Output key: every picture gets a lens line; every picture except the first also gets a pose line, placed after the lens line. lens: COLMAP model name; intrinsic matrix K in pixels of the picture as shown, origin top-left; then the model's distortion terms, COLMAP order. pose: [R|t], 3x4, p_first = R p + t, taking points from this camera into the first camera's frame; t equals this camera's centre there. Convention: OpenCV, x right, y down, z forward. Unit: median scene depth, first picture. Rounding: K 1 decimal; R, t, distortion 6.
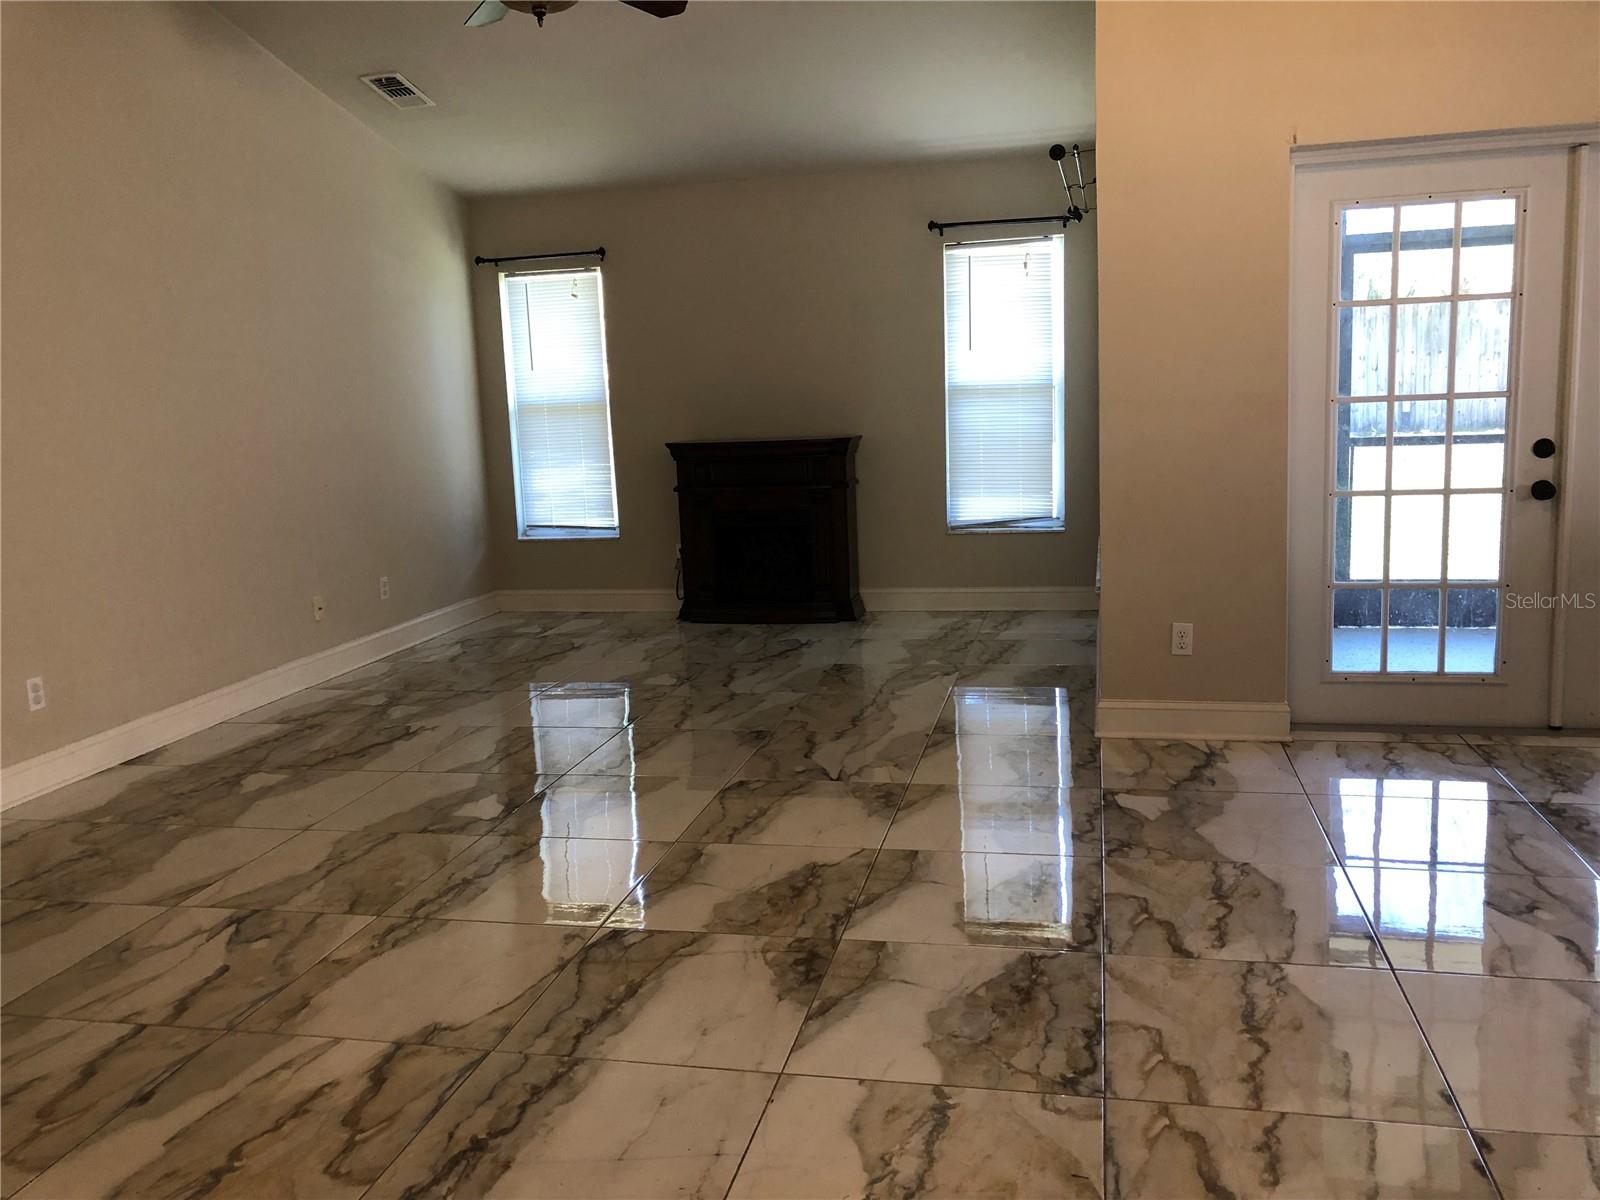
lens RADIAL K [[1305.8, 0, 787.8], [0, 1305.8, 600.5], [0, 0, 1]] dist [0.028875, -0.047138]
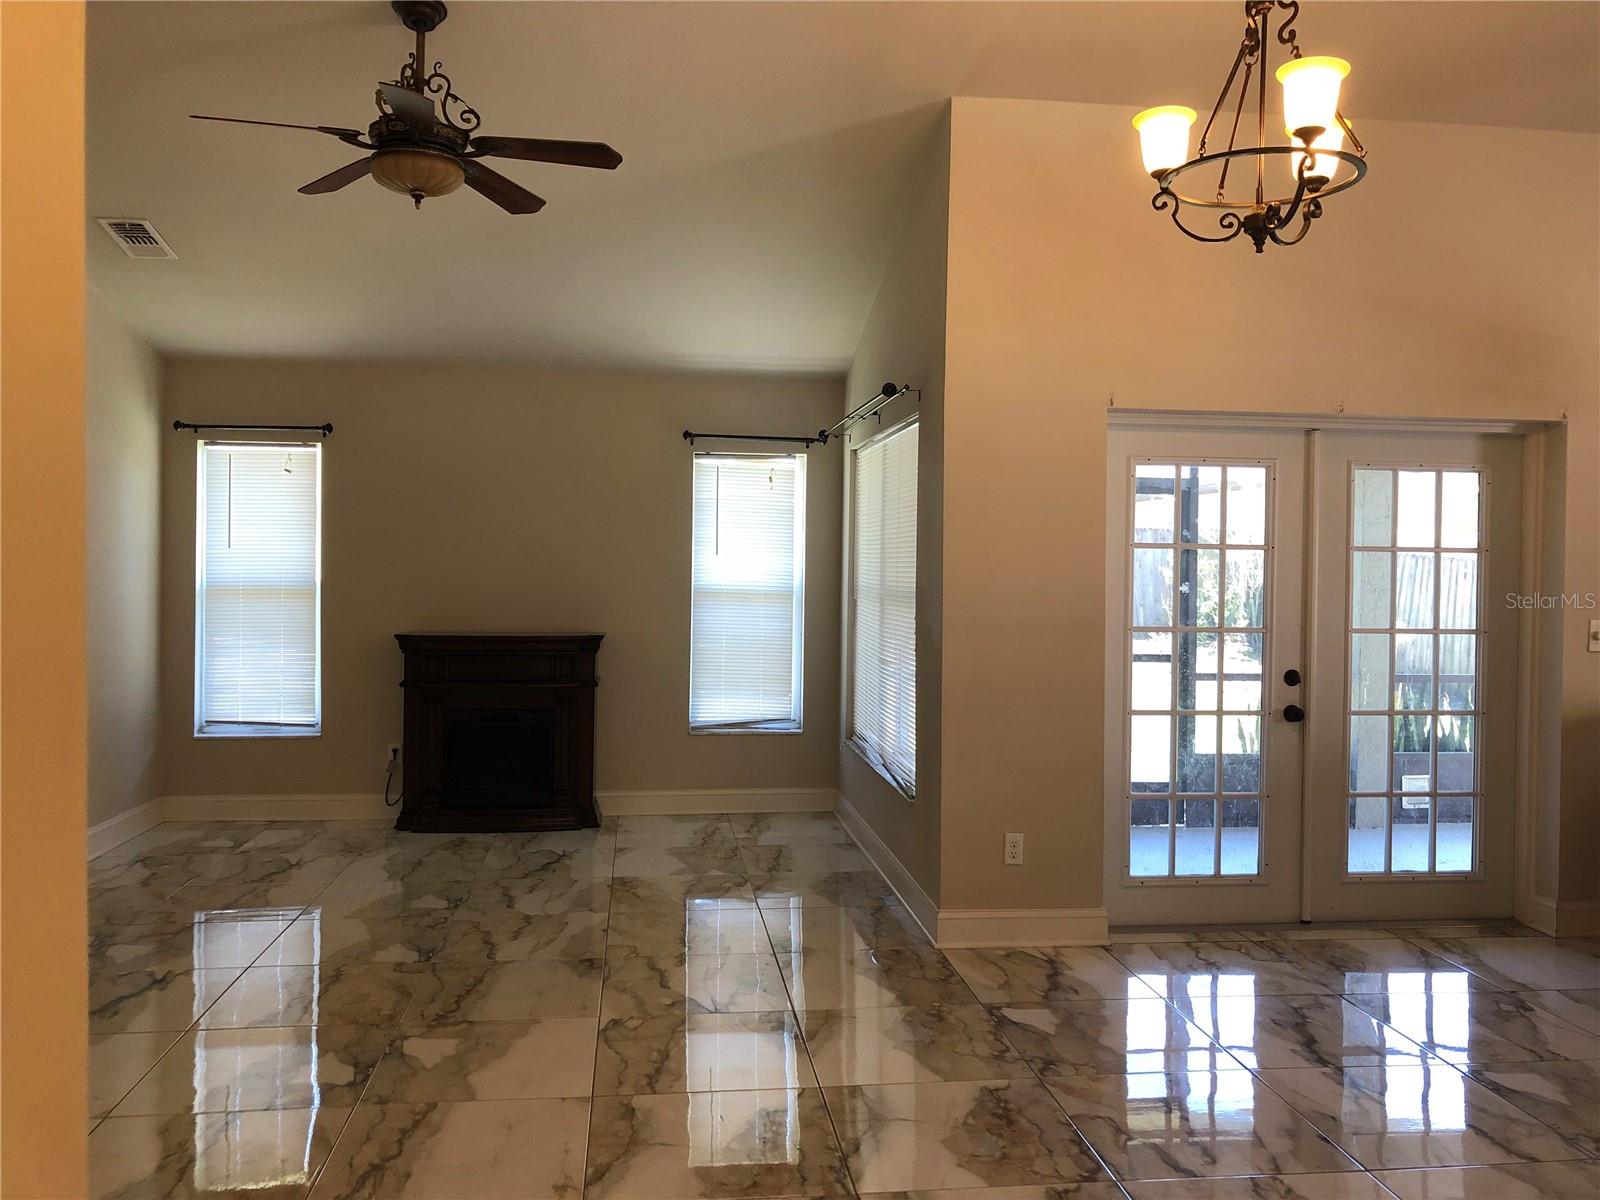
lens RADIAL K [[1305.8, 0, 805.6], [0, 1305.8, 587.0], [0, 0, 1]] dist [0.028875, -0.047138]
pose [[0.935521, 0.048998, 0.349856, -0.173168], [0.004411, 0.988637, -0.150256, -0.015865], [-0.353243, 0.142111, 0.924675, 0.042546]]
